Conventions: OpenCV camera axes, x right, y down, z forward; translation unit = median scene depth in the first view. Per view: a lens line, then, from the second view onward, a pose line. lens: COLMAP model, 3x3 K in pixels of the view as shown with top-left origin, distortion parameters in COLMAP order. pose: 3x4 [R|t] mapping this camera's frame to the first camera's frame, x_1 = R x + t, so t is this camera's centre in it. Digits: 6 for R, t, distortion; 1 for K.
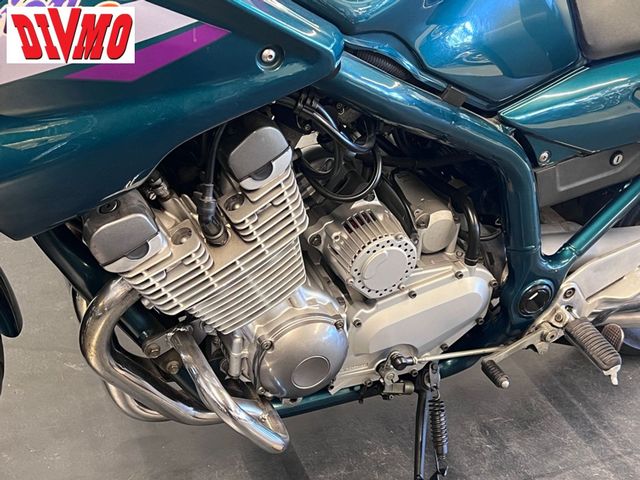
lens RADIAL K [[923.2, 0, 316.8], [0, 923.2, 243.9], [0, 0, 1]] dist [0.111952, 0.000000]
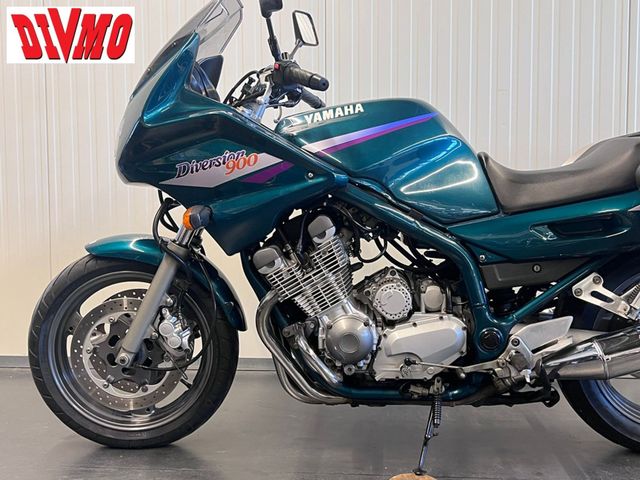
lens RADIAL K [[718.6, 0, 311.2], [0, 718.6, 233.2], [0, 0, 1]] dist [0.036457, 0.000000]
pose [[0.881038, -0.059841, -0.469245, 0.688739], [-0.181827, 0.872921, -0.452711, 0.667328], [0.436705, 0.484177, 0.758196, -0.382988]]
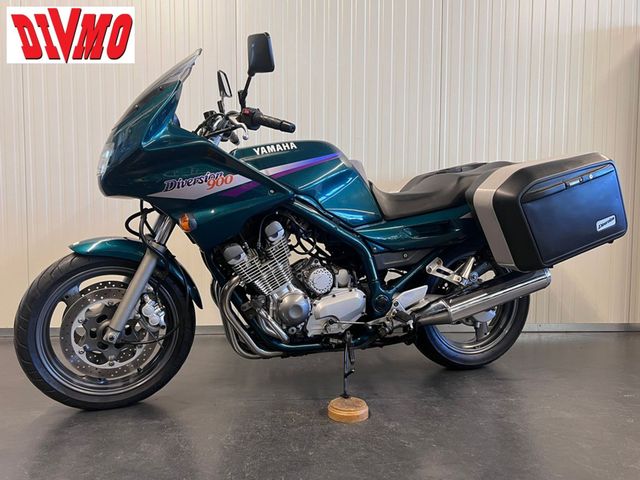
lens RADIAL K [[514.0, 0, 318.8], [0, 514.0, 241.3], [0, 0, 1]] dist [0.042203, -0.022670]
pose [[0.991725, -0.071244, -0.106795, 0.257339], [0.010682, 0.874789, -0.484387, 0.732738], [0.127933, 0.479238, 0.868311, -0.516050]]
